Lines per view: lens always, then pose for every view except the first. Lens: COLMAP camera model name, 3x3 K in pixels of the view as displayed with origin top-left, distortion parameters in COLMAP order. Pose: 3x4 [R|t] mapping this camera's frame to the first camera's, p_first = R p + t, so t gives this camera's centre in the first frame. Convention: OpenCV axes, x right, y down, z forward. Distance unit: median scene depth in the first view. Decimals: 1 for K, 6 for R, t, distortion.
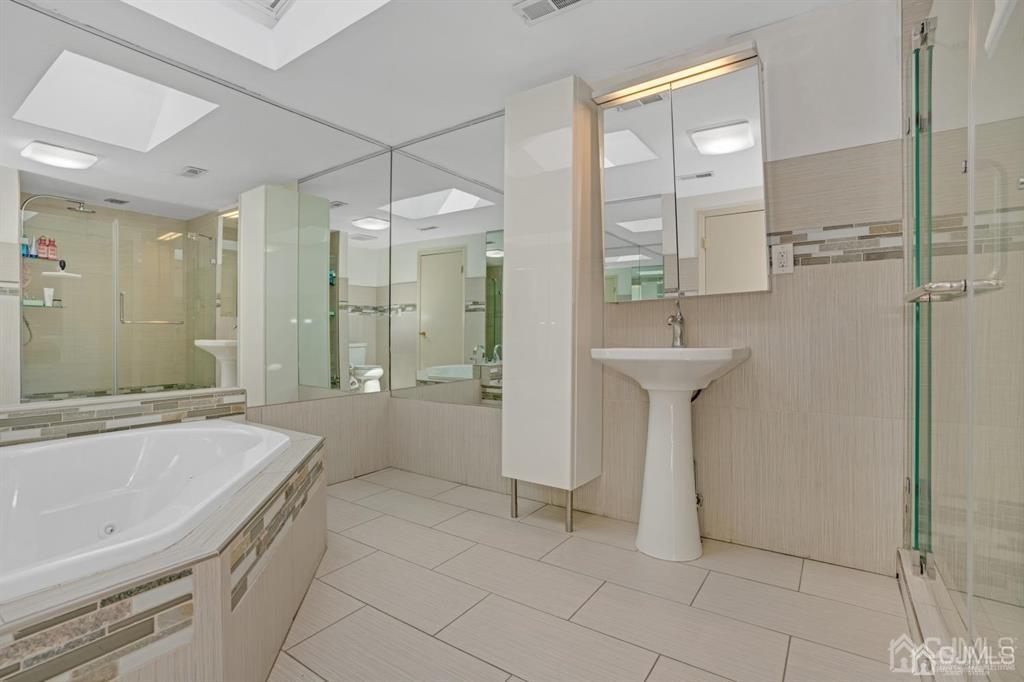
lens RADIAL K [[474.5, 0, 515.9], [0, 474.5, 339.3], [0, 0, 1]] dist [-0.055139, 0.024366]
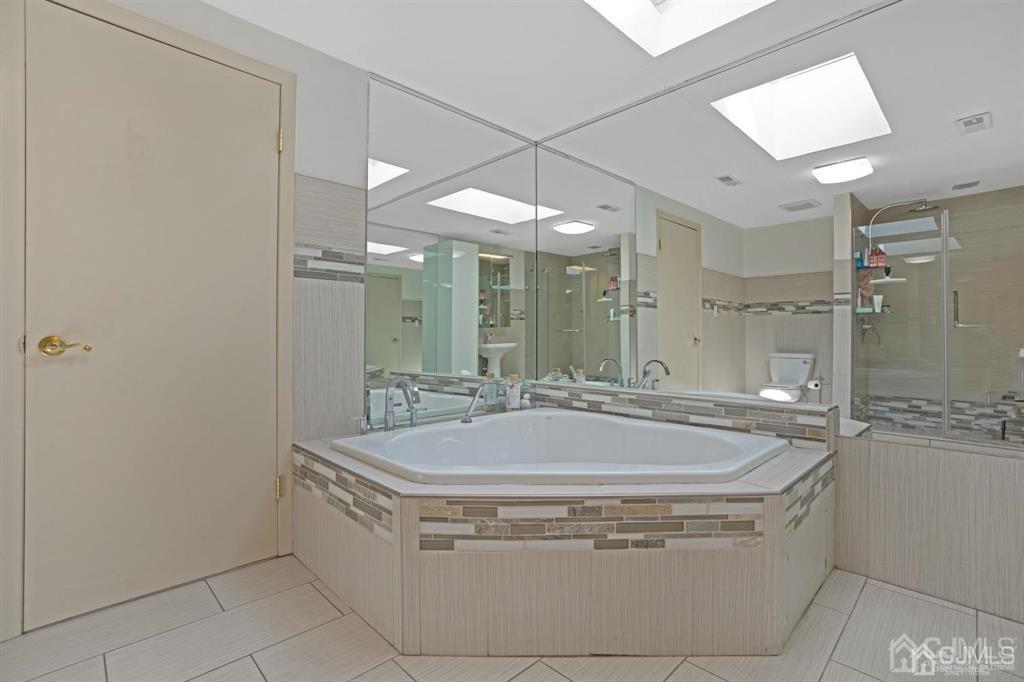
lens RADIAL K [[474.5, 0, 515.9], [0, 474.5, 339.3], [0, 0, 1]] dist [-0.055139, 0.024366]
pose [[-0.196744, -0.000991, -0.980454, 0.193632], [-0.011205, 0.999936, 0.001238, -0.004456], [0.980391, 0.011230, -0.196743, 0.457852]]
